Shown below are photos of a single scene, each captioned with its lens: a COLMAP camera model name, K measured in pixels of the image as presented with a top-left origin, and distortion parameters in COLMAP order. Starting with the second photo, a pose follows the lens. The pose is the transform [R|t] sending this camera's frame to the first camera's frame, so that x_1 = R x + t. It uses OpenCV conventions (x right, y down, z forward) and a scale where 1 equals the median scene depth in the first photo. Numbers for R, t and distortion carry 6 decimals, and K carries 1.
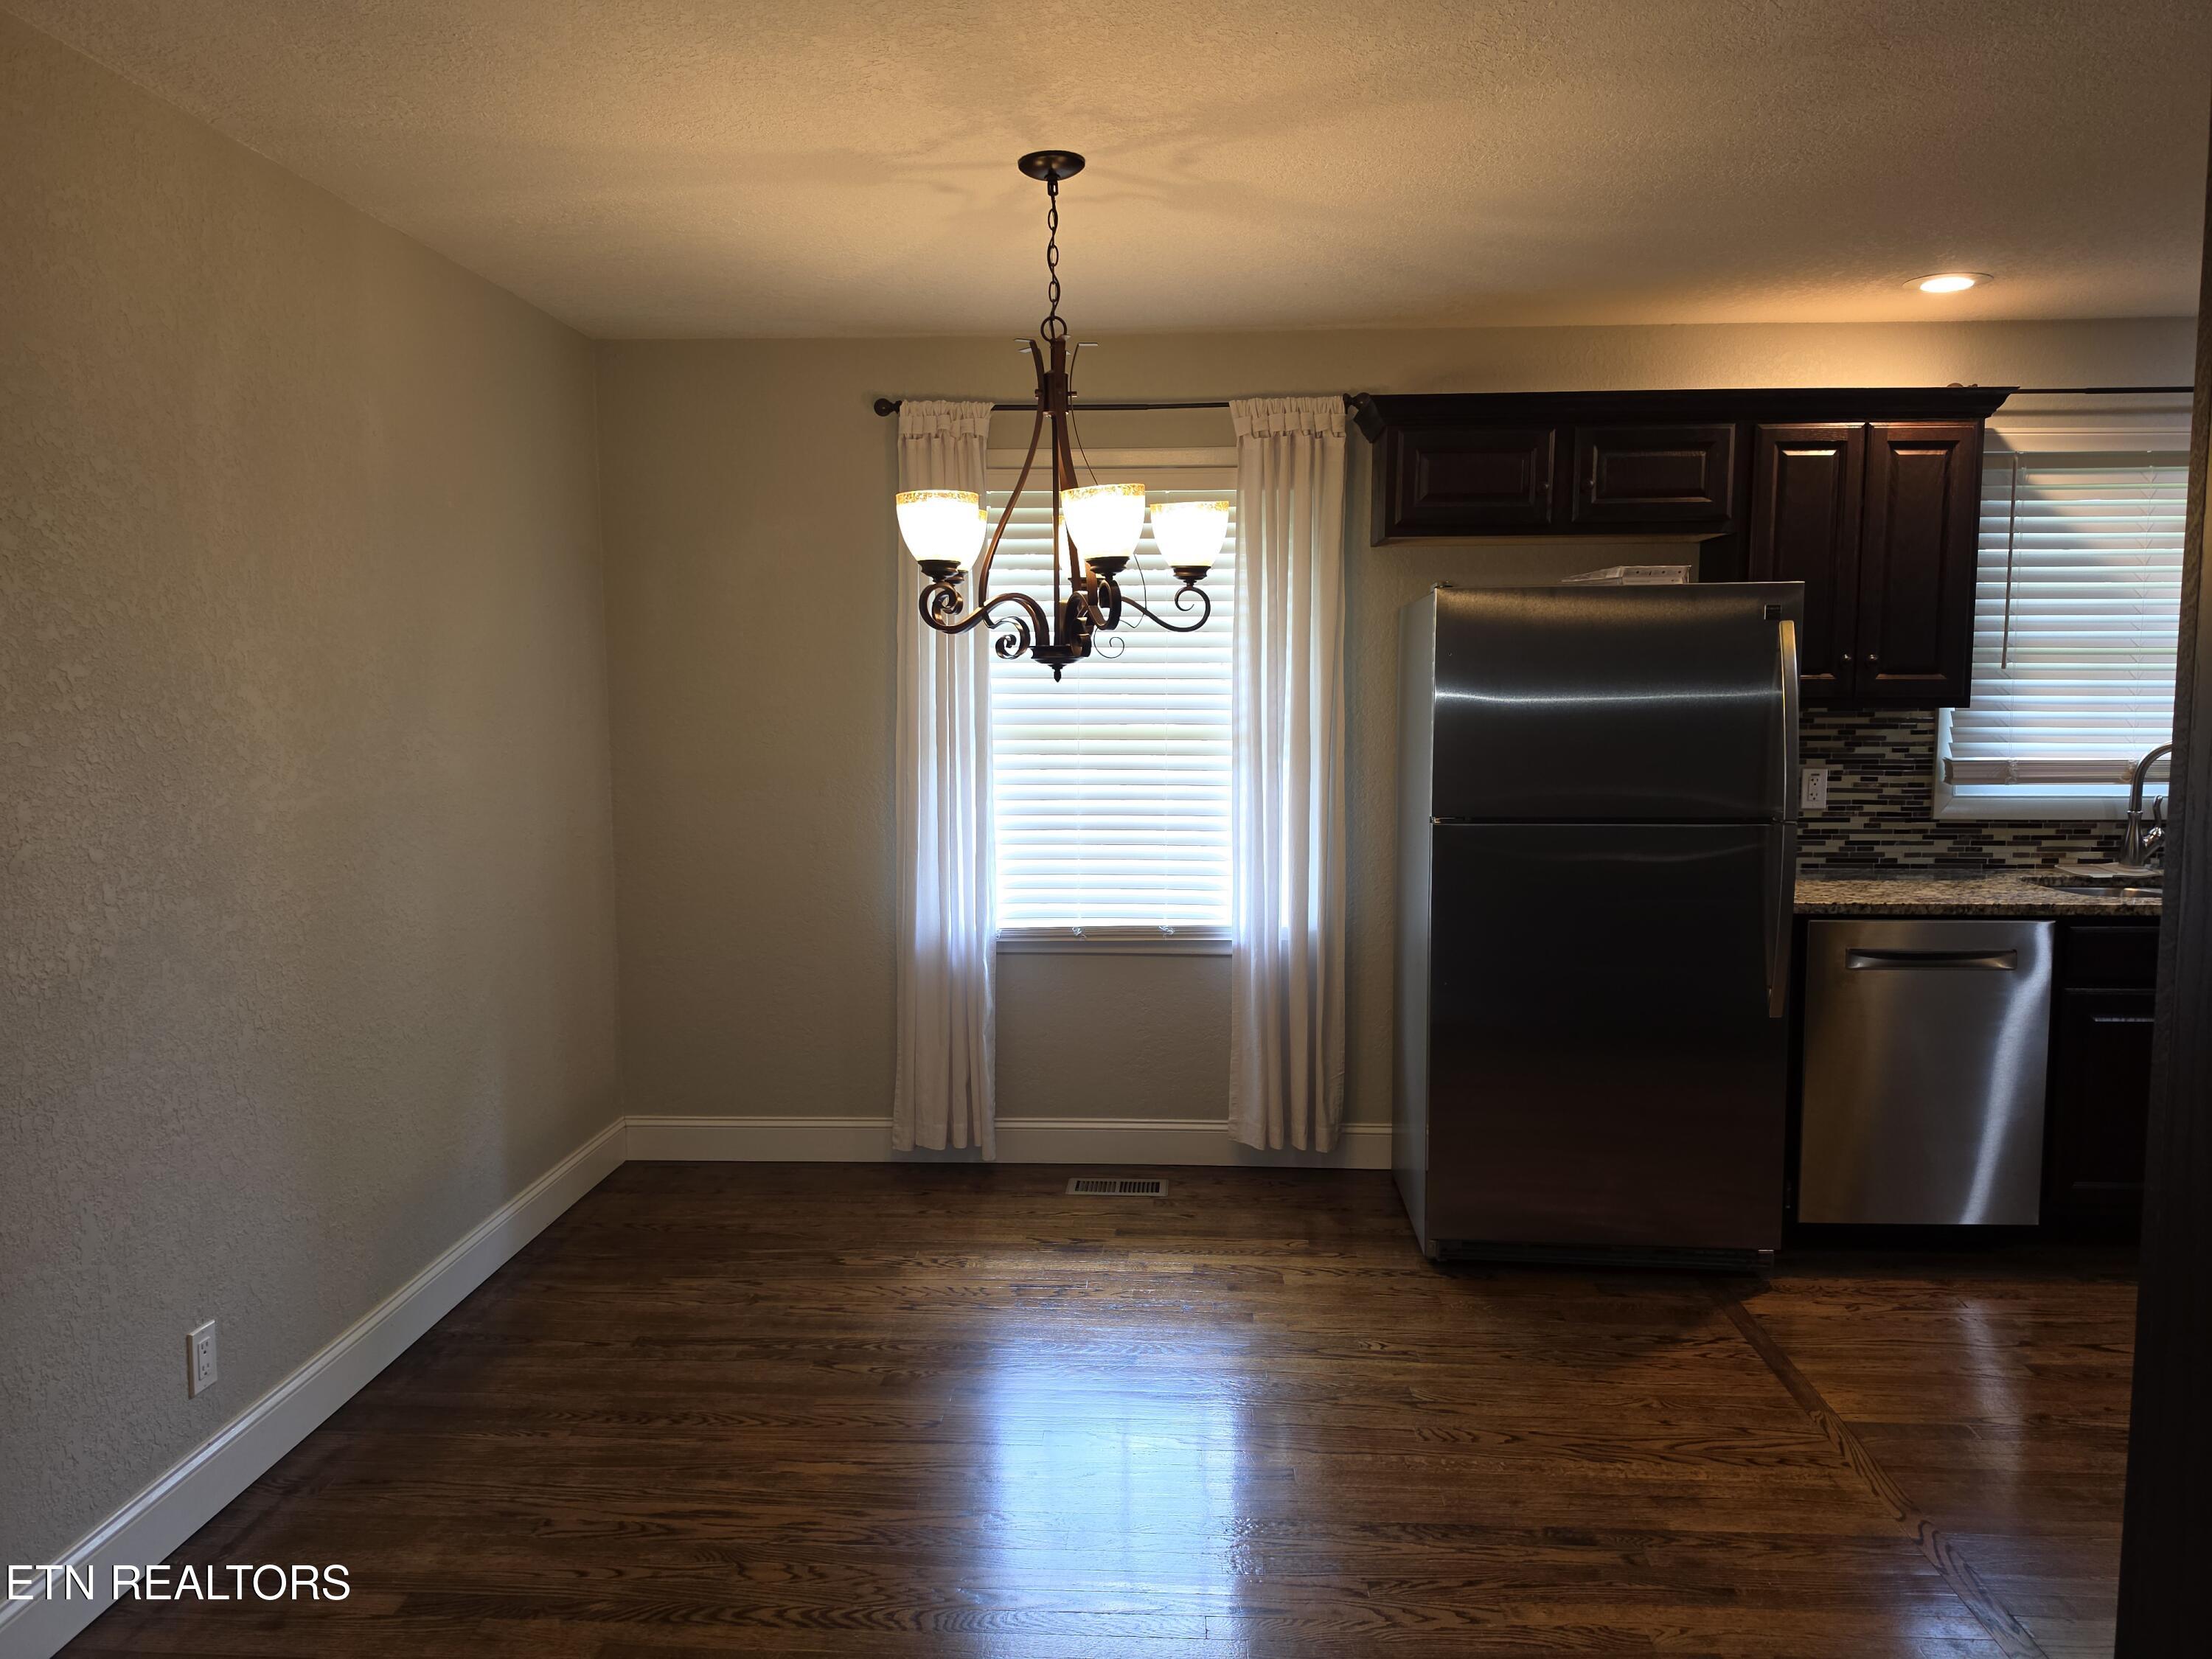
lens RADIAL K [[1521.9, 0, 1105.5], [0, 1521.9, 837.7], [0, 0, 1]] dist [0.092296, -0.142998]
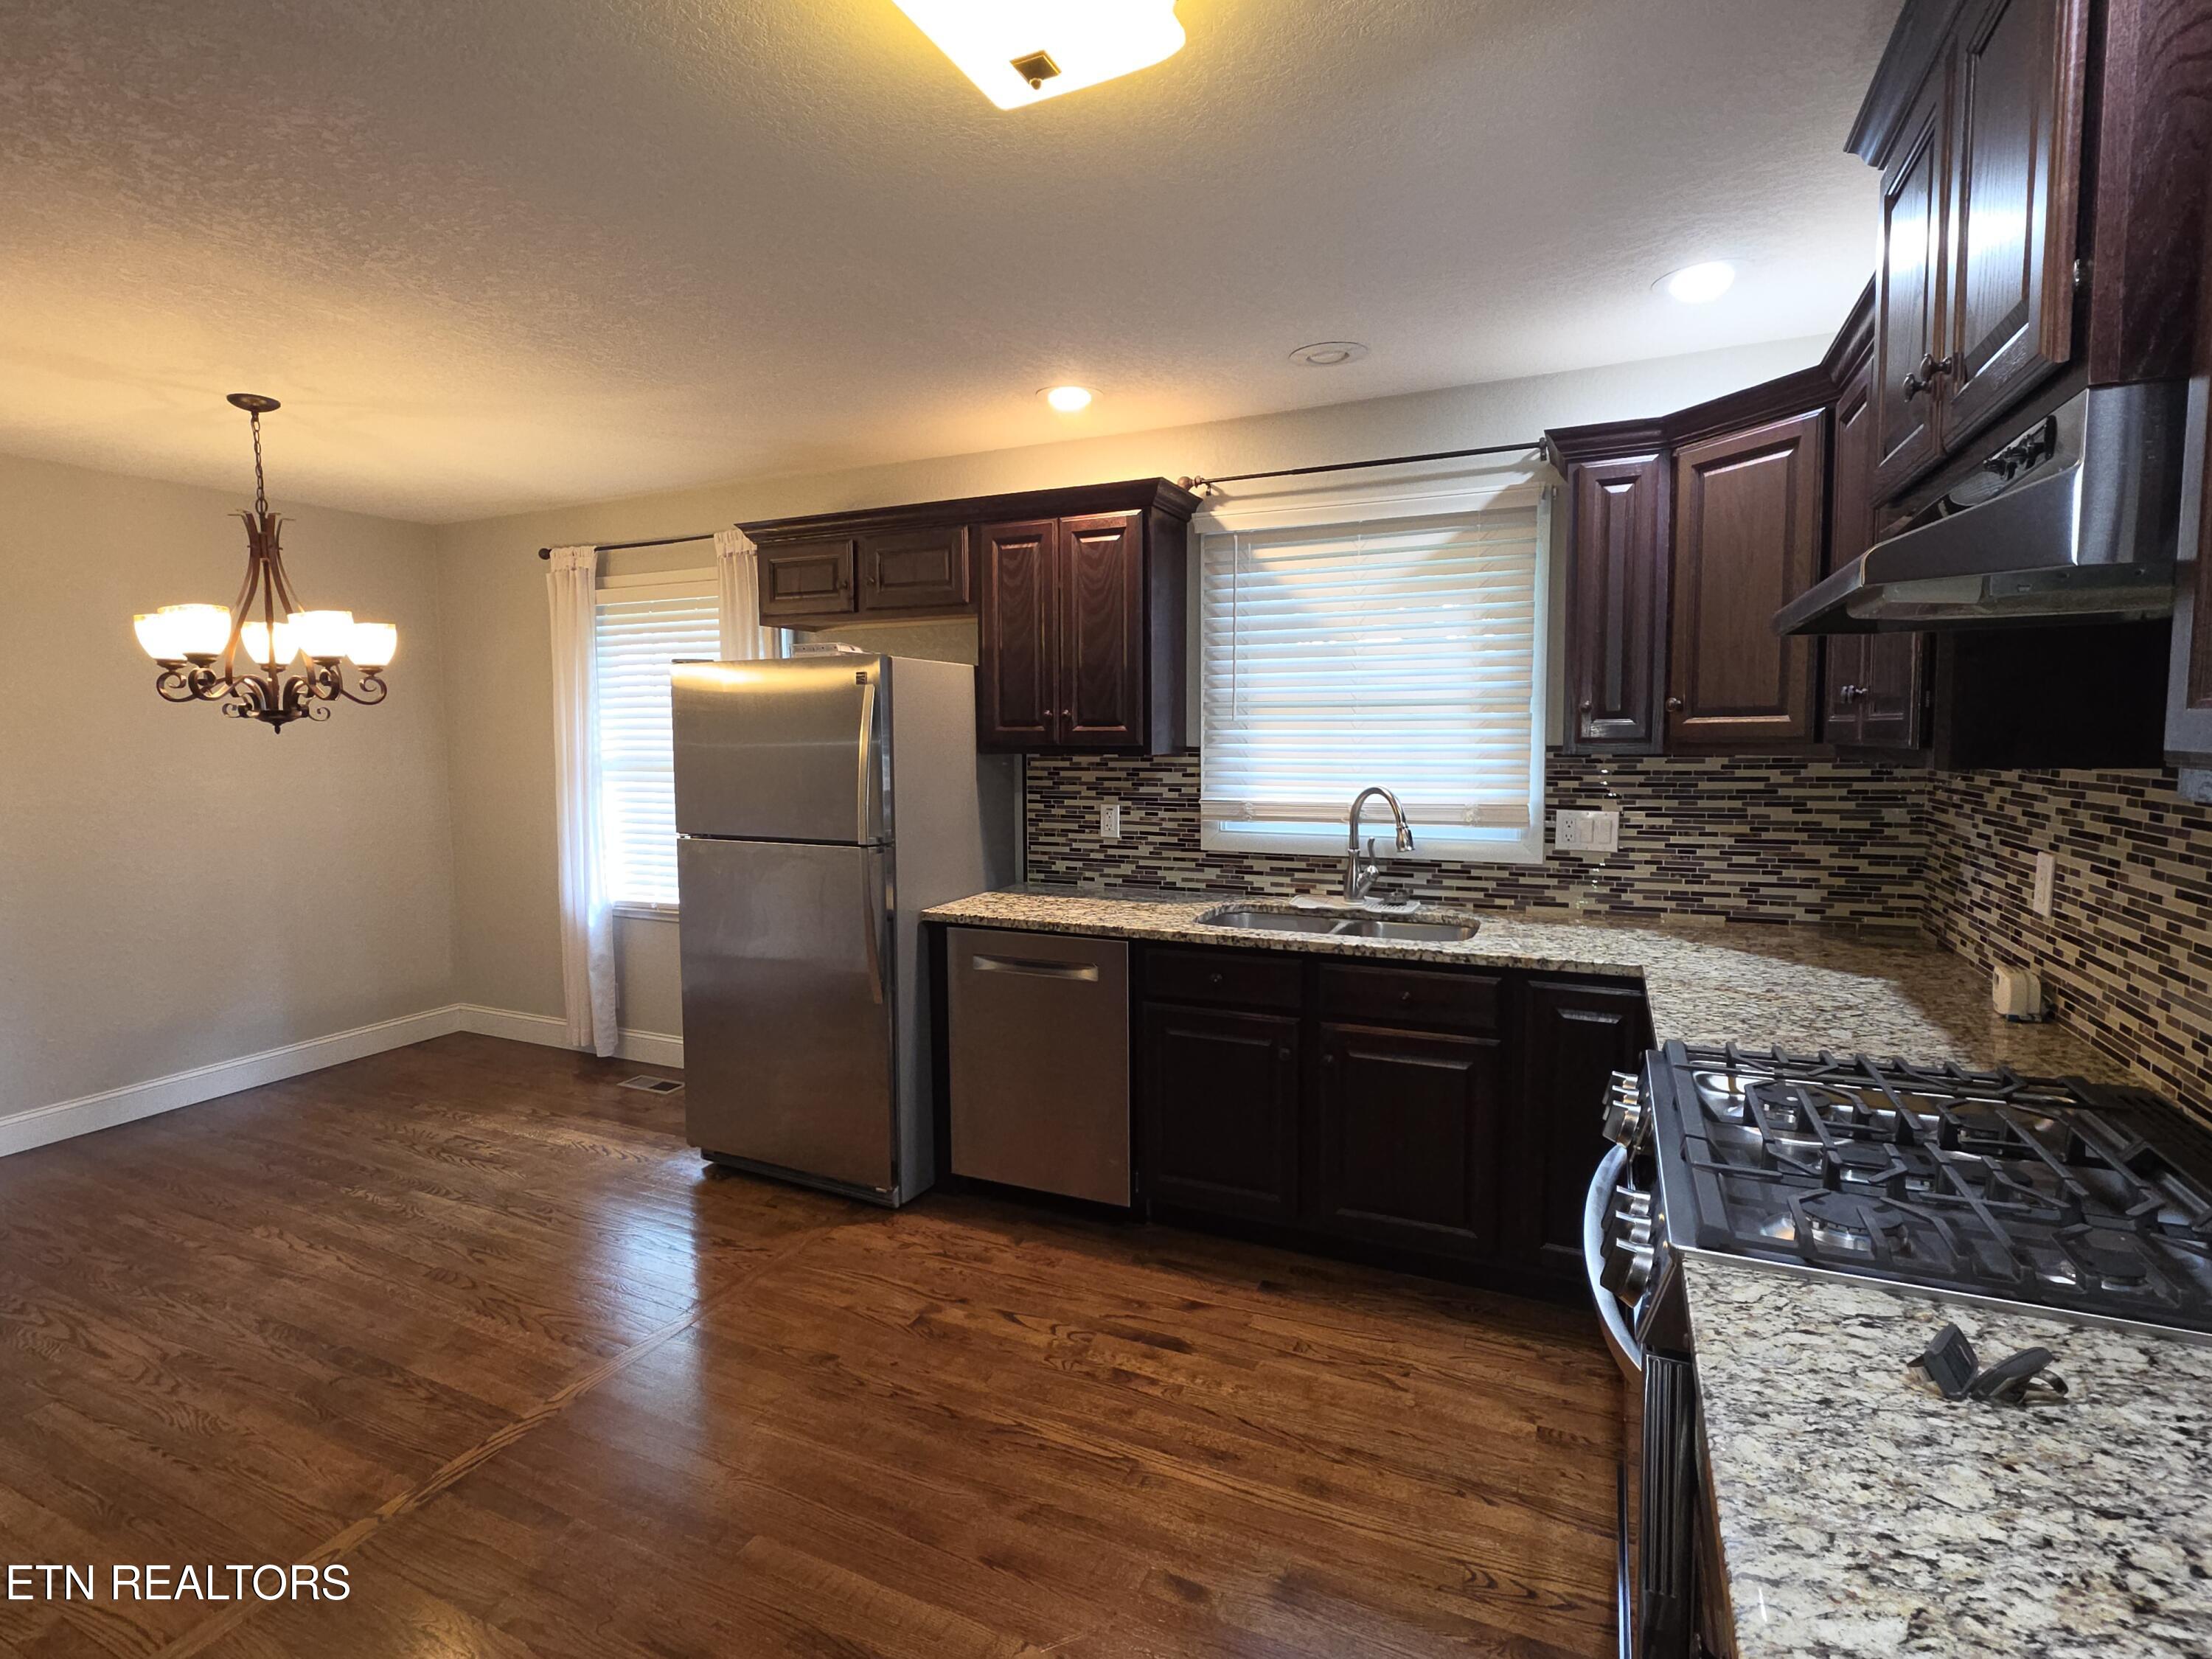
lens RADIAL K [[1080.1, 0, 1082.7], [0, 1080.1, 822.0], [0, 0, 1]] dist [-0.002782, 0.000701]
pose [[0.924202, 0.028758, -0.380818, 0.868550], [-0.034416, 0.999375, -0.008054, -0.026686], [0.380349, 0.020549, 0.924615, 0.241805]]
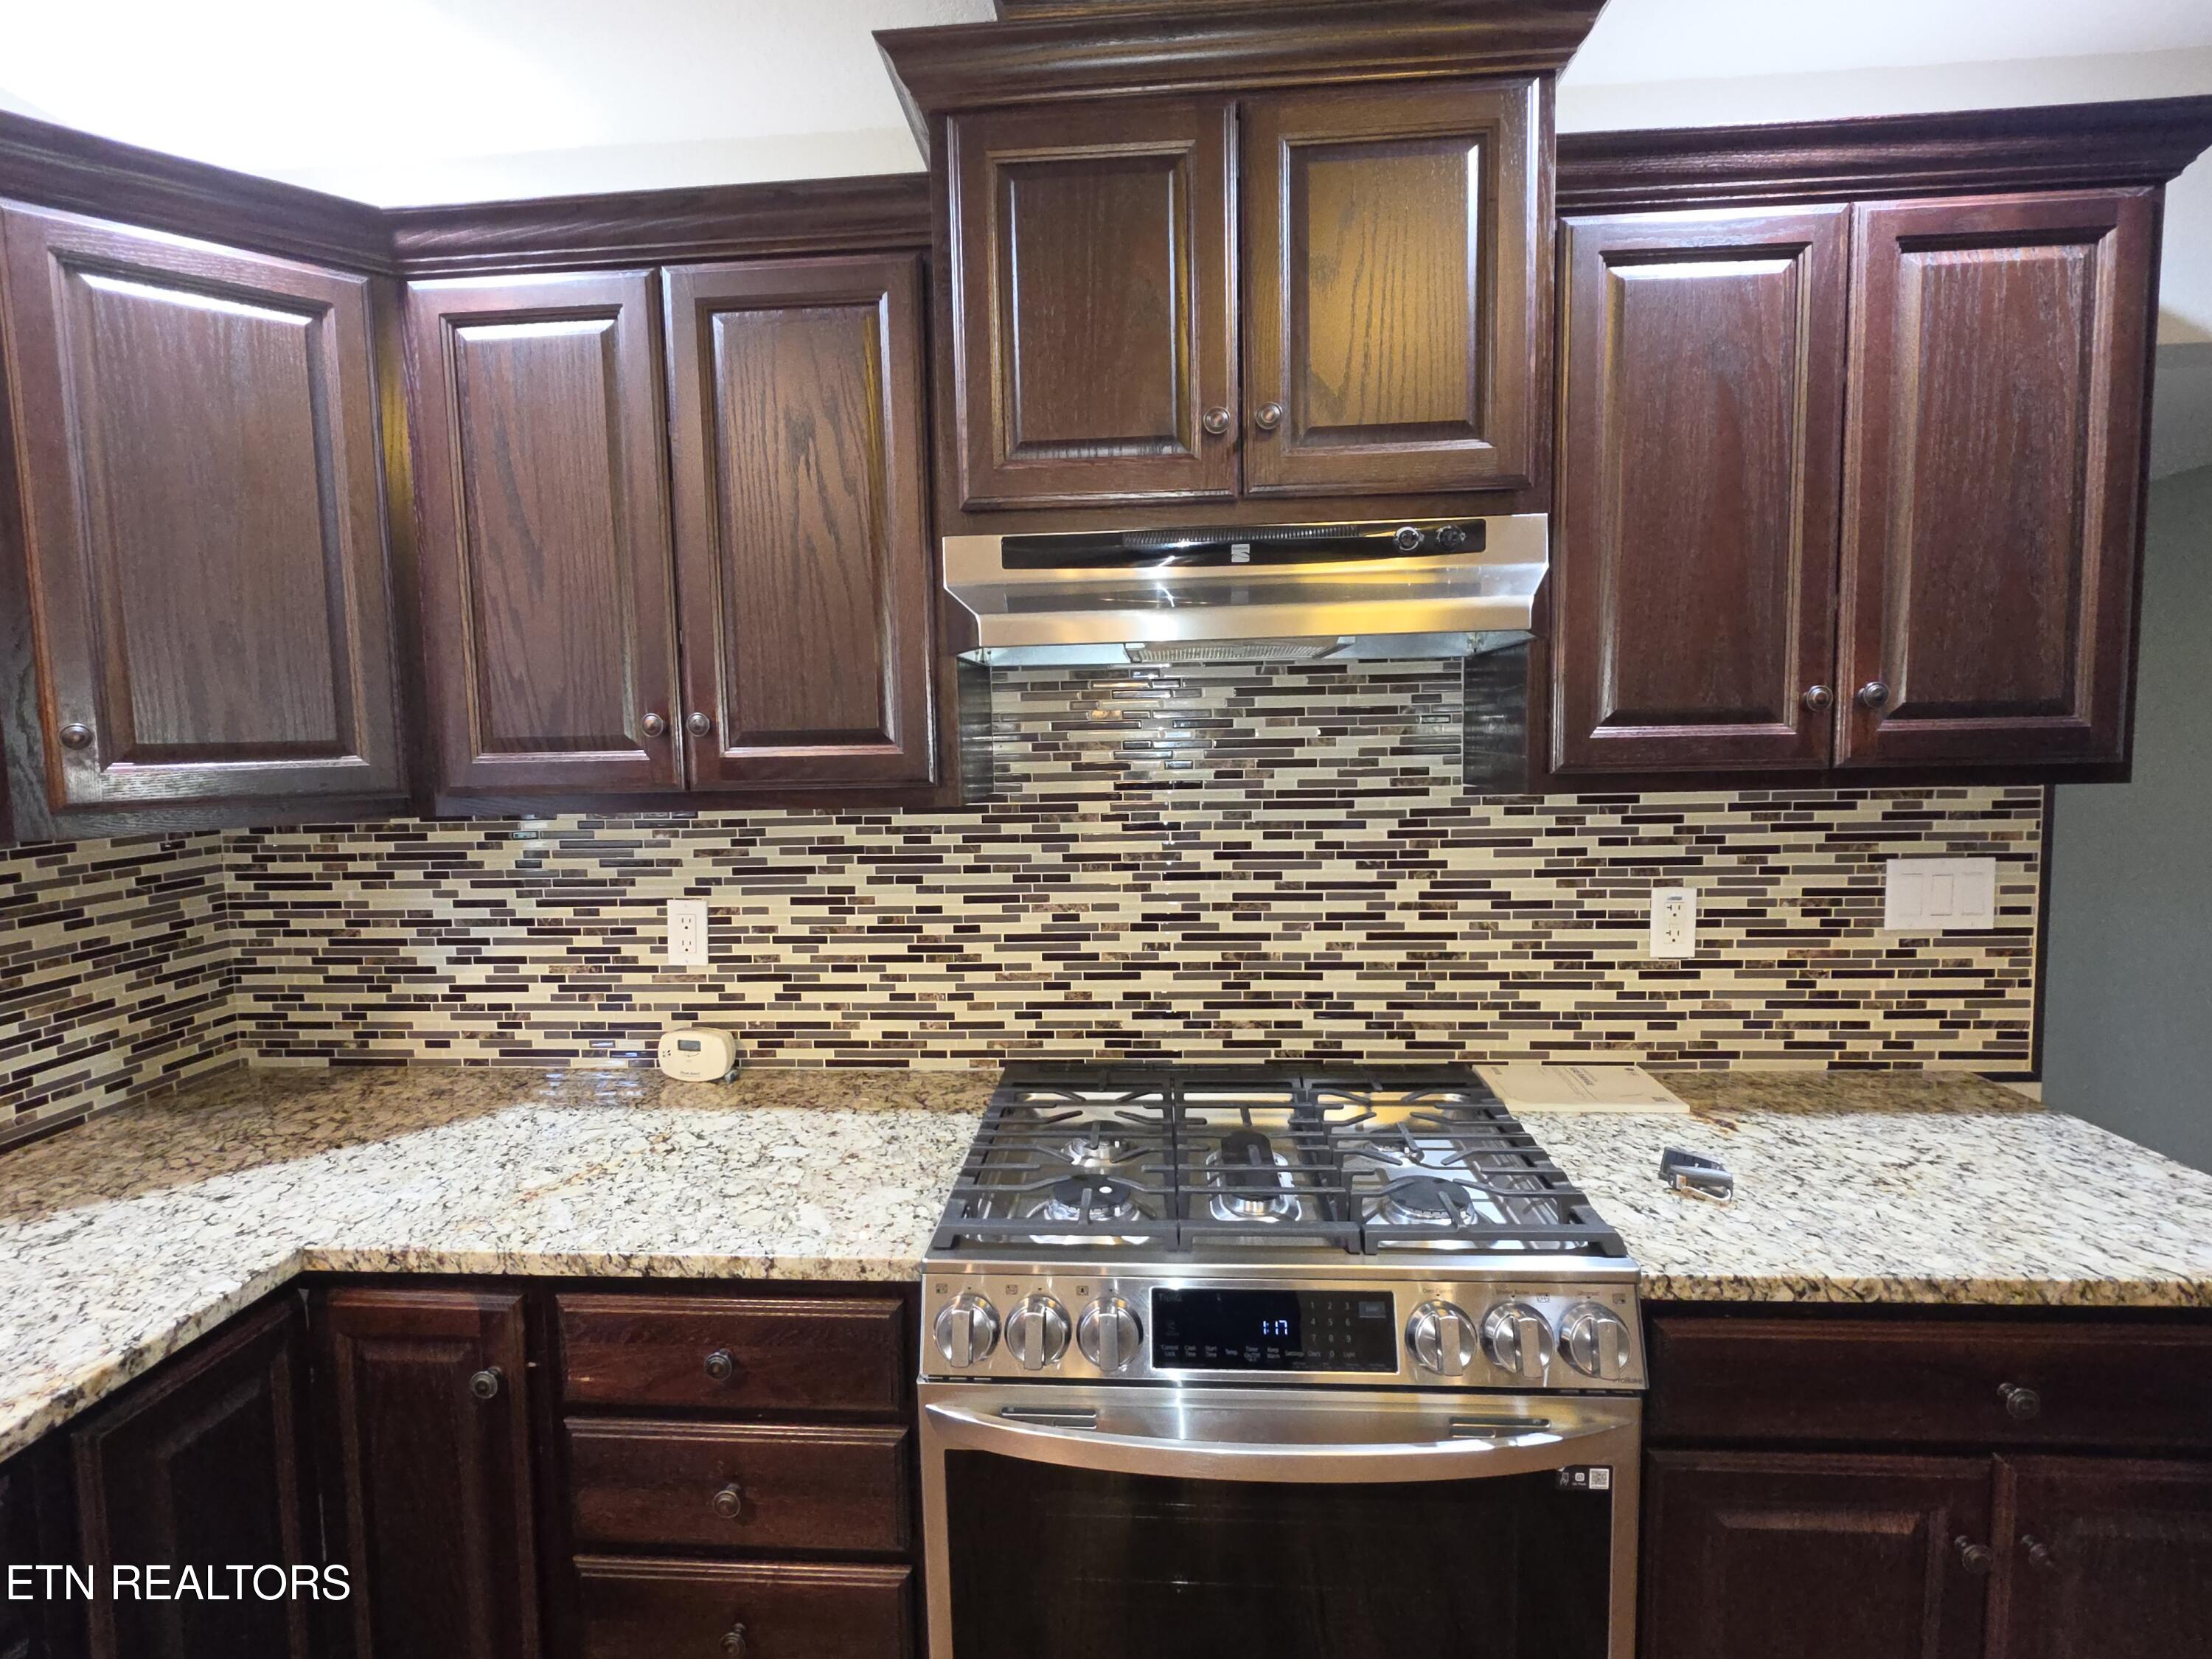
lens RADIAL K [[1080.1, 0, 1082.7], [0, 1080.1, 822.0], [0, 0, 1]] dist [-0.002782, 0.000701]
pose [[0.013803, -0.076081, 0.997006, 0.623565], [0.123146, 0.989640, 0.073814, -0.079881], [-0.992293, 0.121759, 0.023030, 0.702529]]
